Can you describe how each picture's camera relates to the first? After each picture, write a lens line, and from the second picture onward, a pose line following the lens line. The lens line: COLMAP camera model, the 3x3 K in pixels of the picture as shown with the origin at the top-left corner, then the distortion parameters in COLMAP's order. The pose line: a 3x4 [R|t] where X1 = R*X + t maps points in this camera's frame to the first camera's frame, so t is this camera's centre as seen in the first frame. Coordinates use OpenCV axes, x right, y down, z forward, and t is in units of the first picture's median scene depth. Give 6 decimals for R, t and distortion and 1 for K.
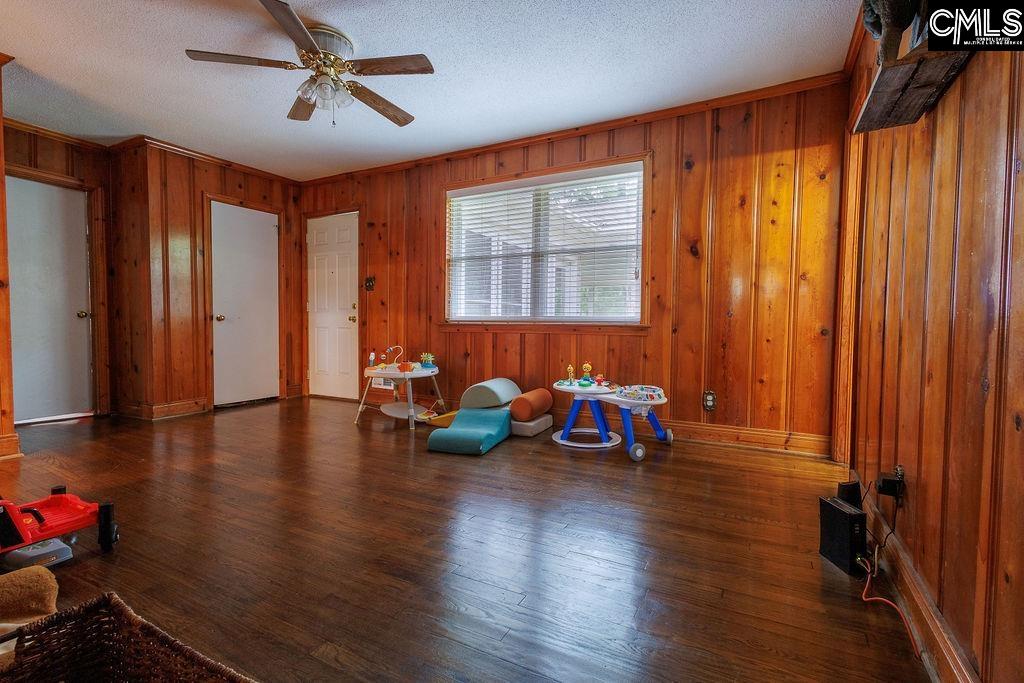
lens RADIAL K [[473.9, 0, 528.8], [0, 473.9, 343.3], [0, 0, 1]] dist [-0.001221, -0.000372]
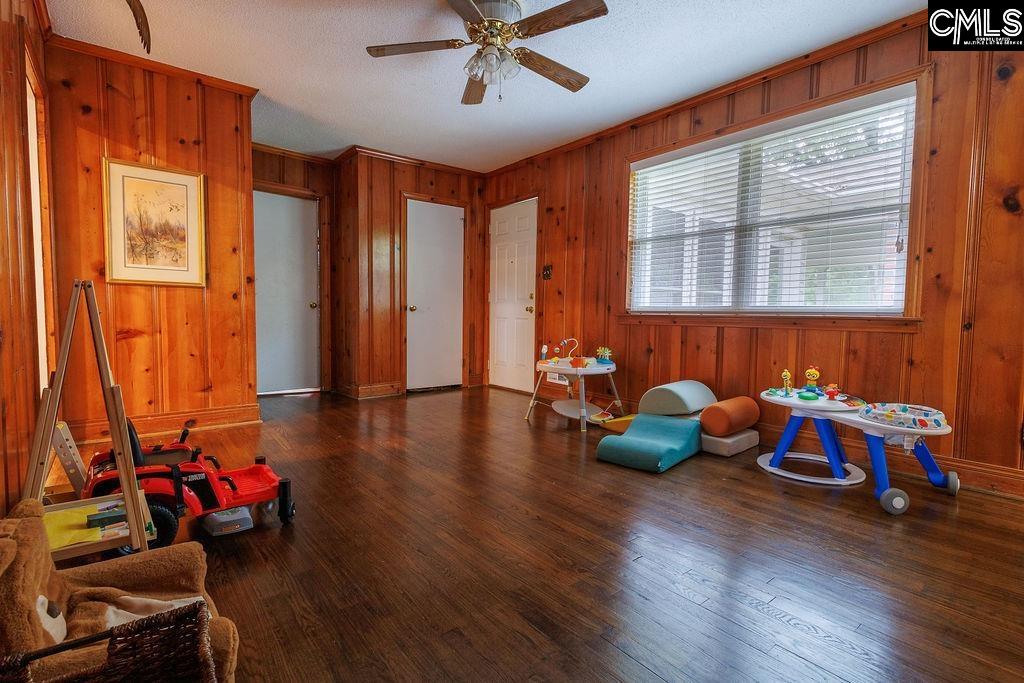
lens RADIAL K [[485.3, 0, 508.3], [0, 485.3, 338.5], [0, 0, 1]] dist [0.002984, -0.000307]
pose [[0.905107, 0.025048, -0.424446, 0.011919], [-0.022184, 0.999686, 0.011687, -0.003206], [0.424606, -0.001162, 0.905378, 0.099484]]
